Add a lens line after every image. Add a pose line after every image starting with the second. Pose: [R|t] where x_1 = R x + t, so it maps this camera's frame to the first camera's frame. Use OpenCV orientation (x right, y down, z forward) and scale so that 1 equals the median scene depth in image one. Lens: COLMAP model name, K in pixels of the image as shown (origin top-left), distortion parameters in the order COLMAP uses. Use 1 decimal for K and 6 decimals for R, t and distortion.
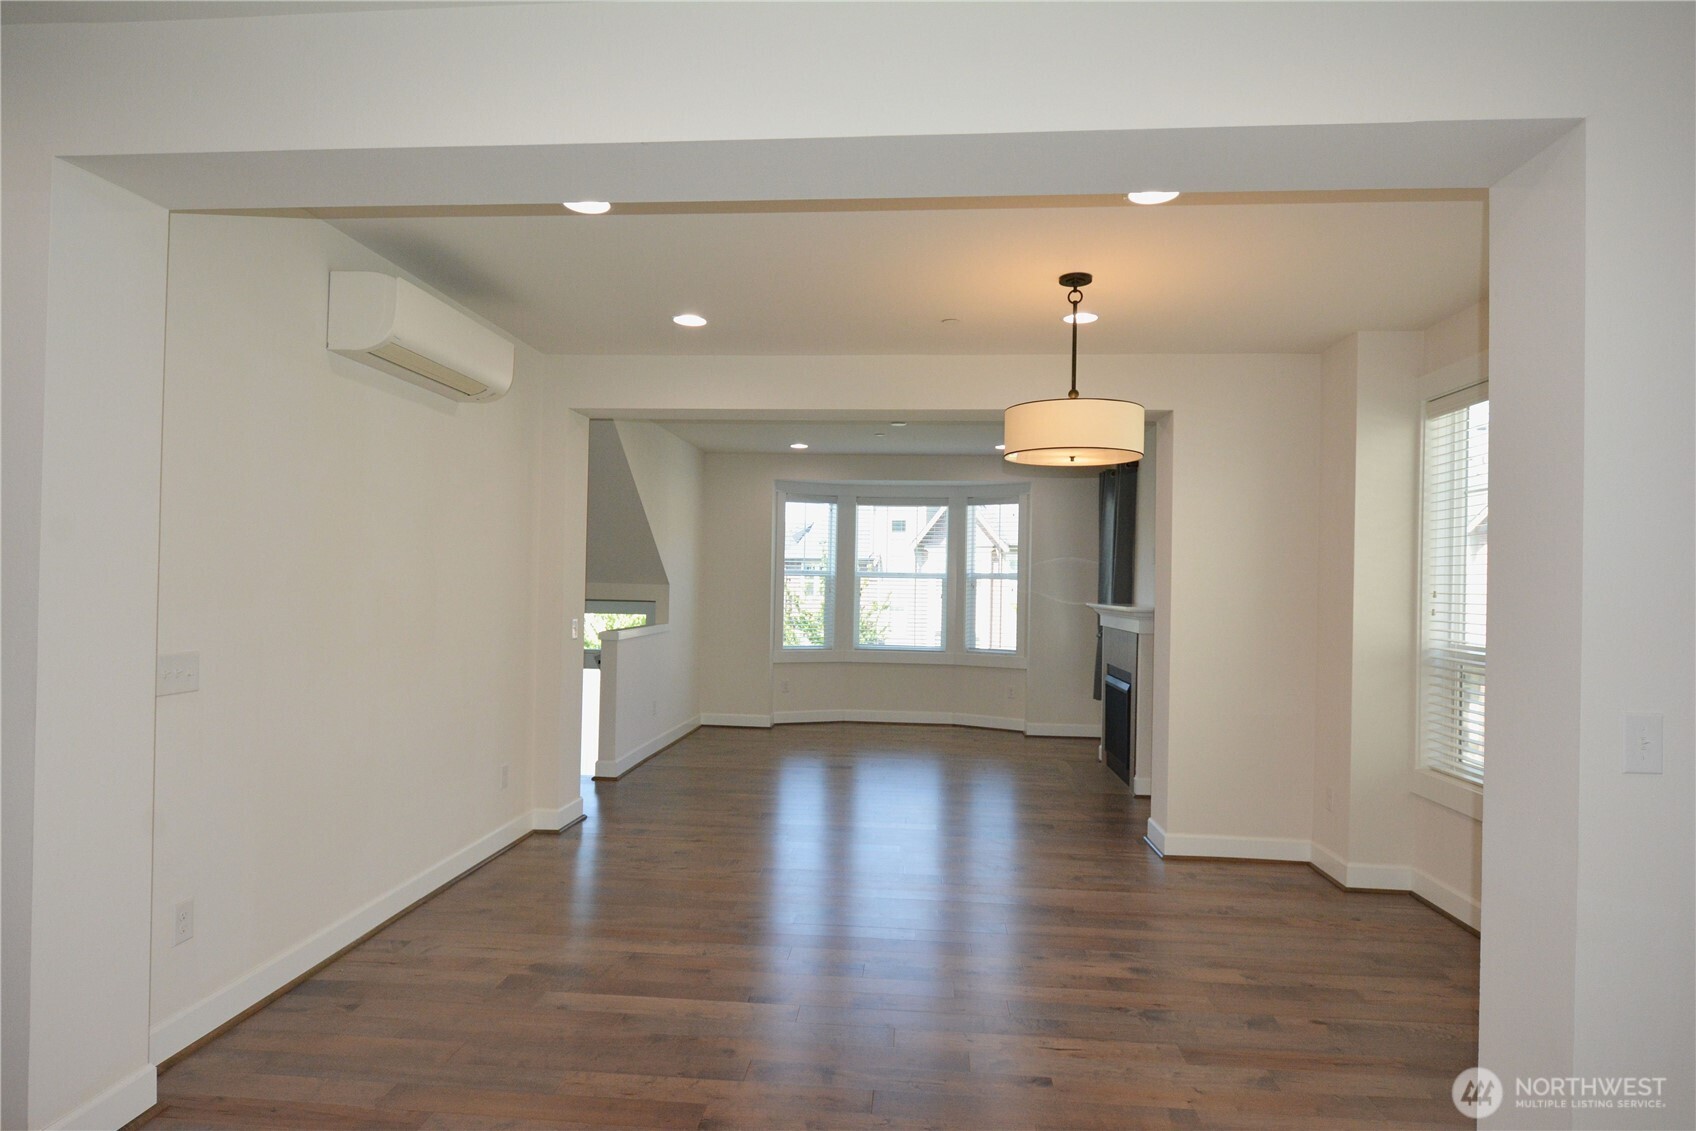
lens RADIAL K [[939.1, 0, 848.0], [0, 939.1, 565.5], [0, 0, 1]] dist [0.000975, -0.000013]
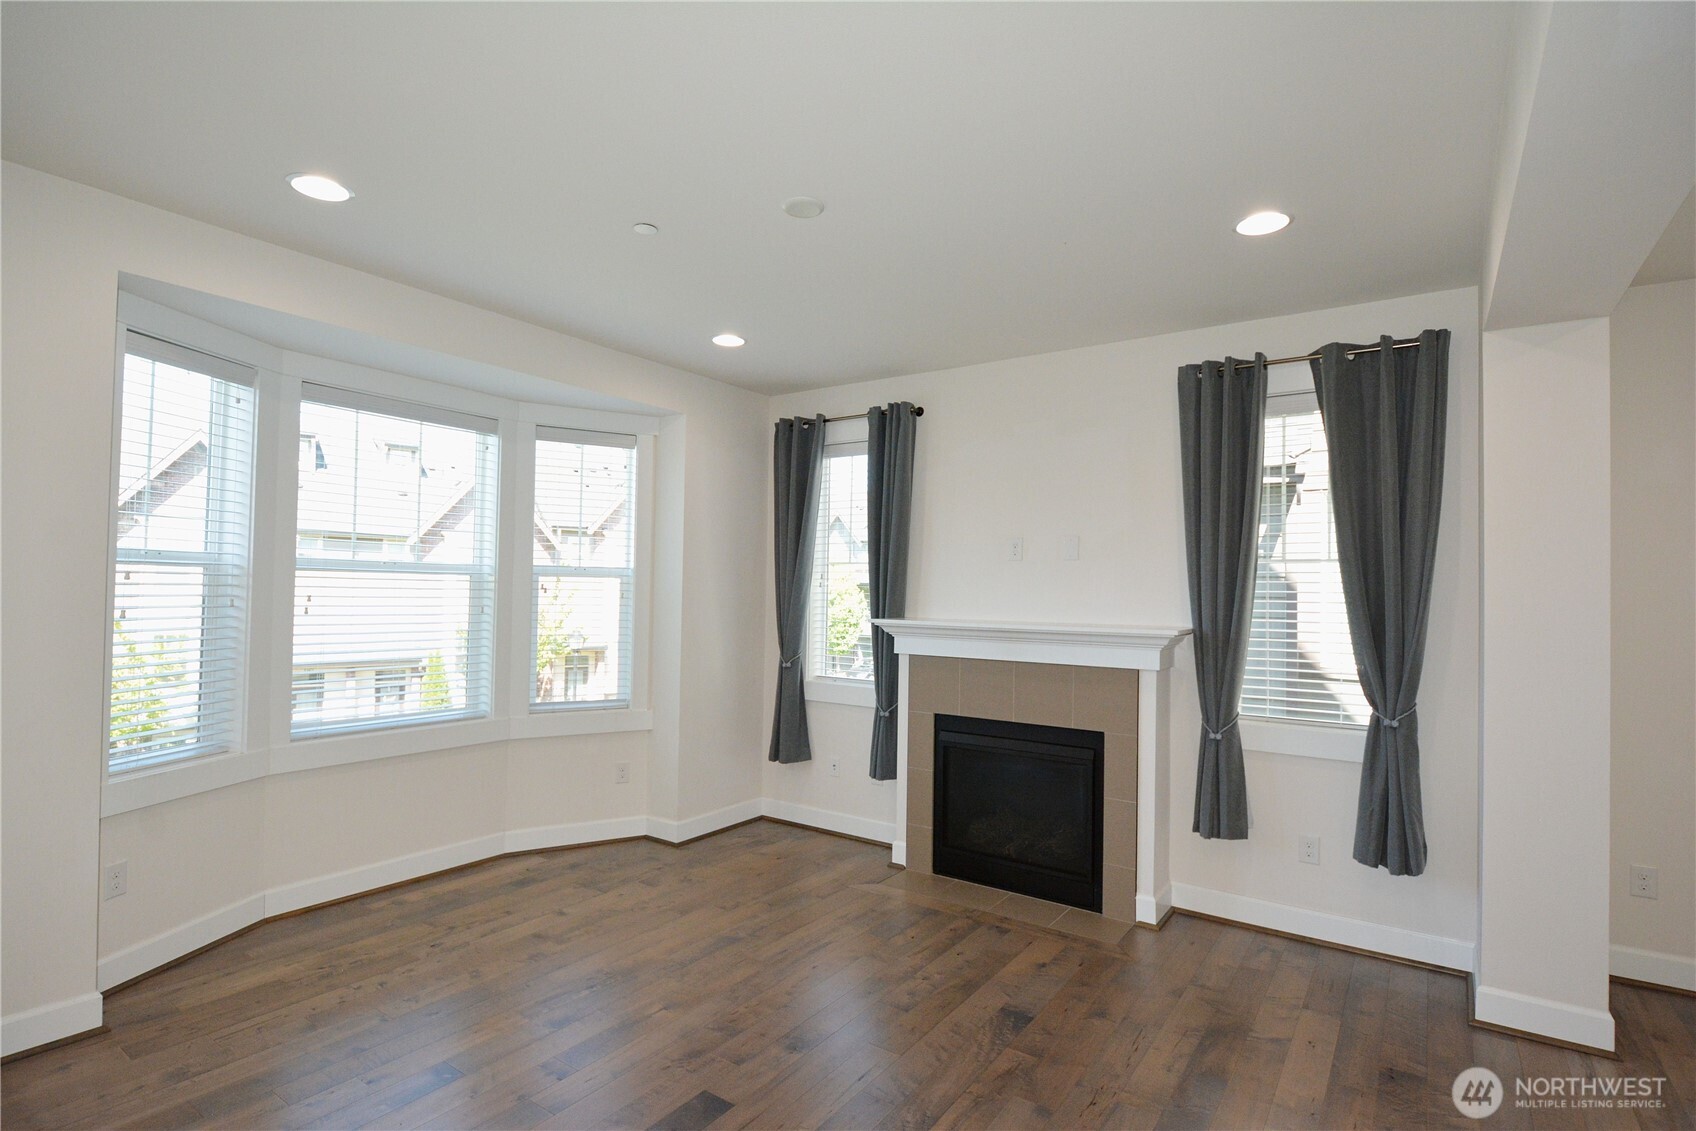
lens RADIAL K [[819.1, 0, 848.0], [0, 819.1, 565.5], [0, 0, 1]] dist [-0.011099, -0.000378]
pose [[0.505698, 0.020690, 0.862462, -0.188032], [-0.026174, 0.999620, -0.008633, 0.007814], [-0.862313, -0.018208, 0.506048, 0.614416]]
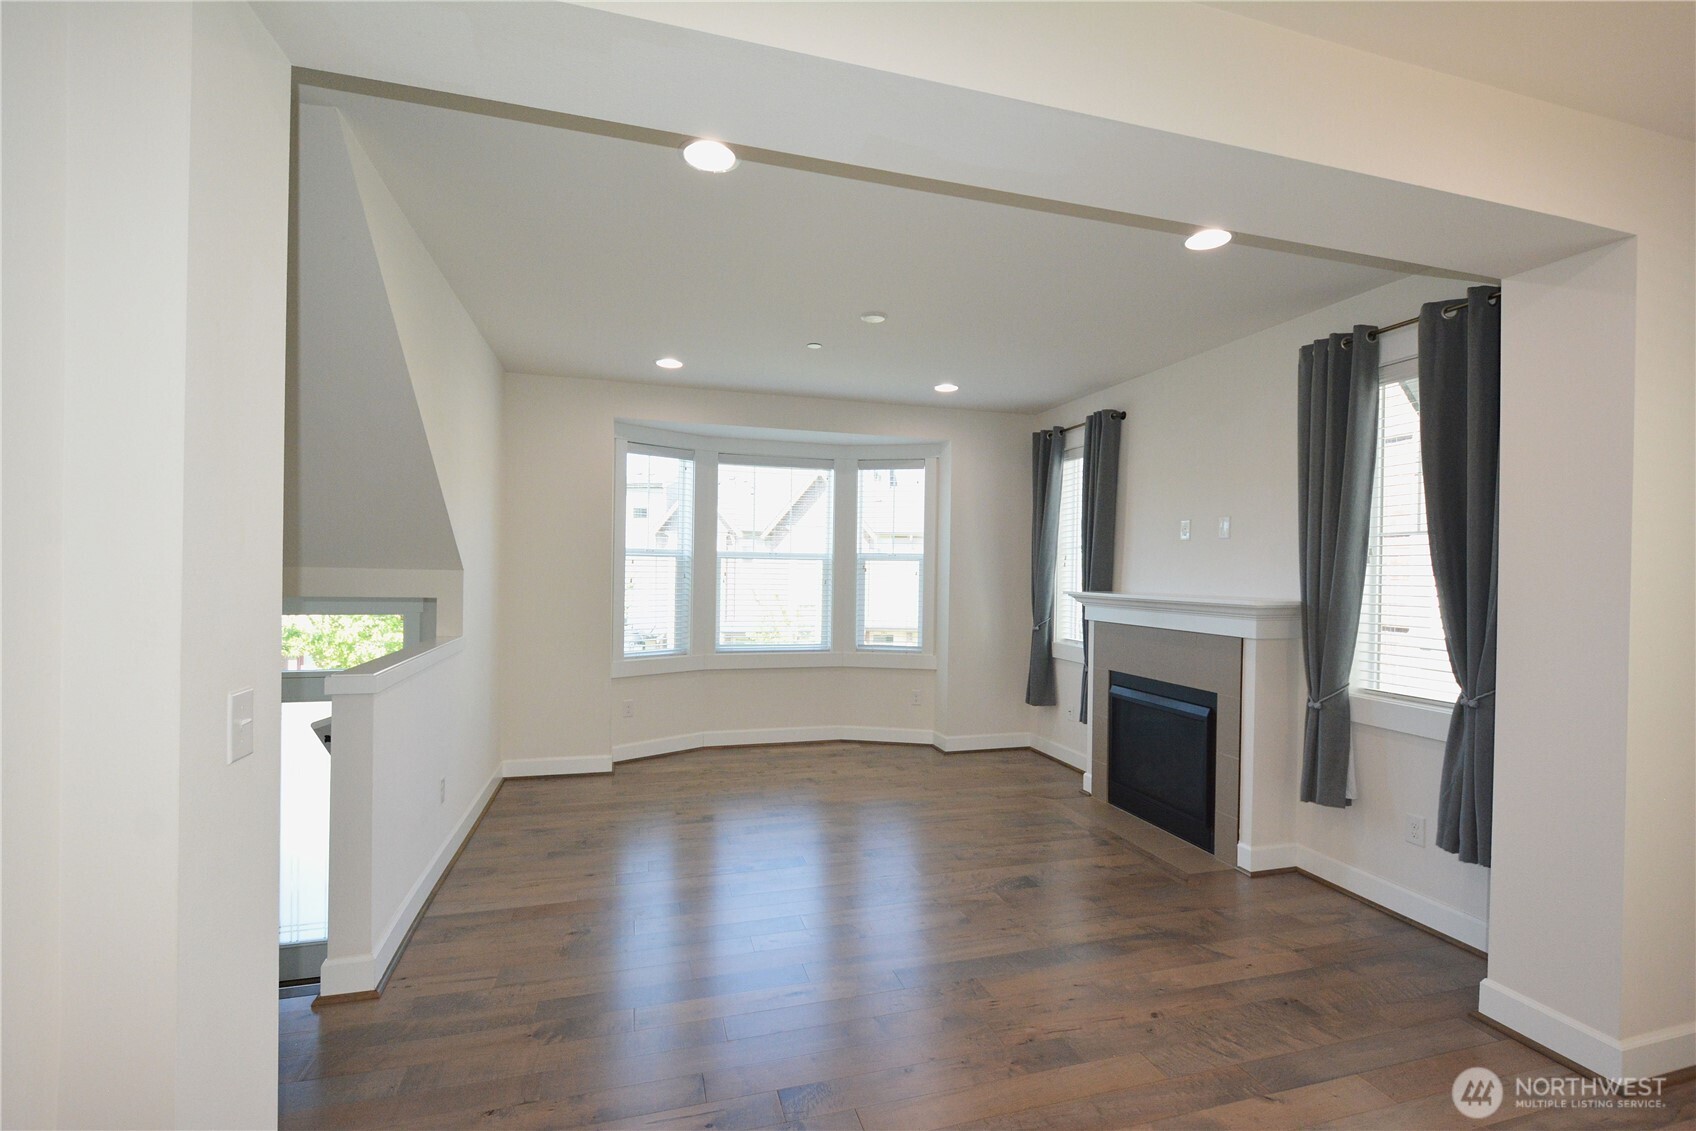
lens RADIAL K [[745.2, 0, 848.0], [0, 745.2, 565.5], [0, 0, 1]] dist [-0.002756, -0.000403]
pose [[0.934608, -0.001066, 0.355678, -0.111251], [-0.006270, 0.999791, 0.019473, 0.006424], [-0.355625, -0.020430, 0.934406, 0.406296]]
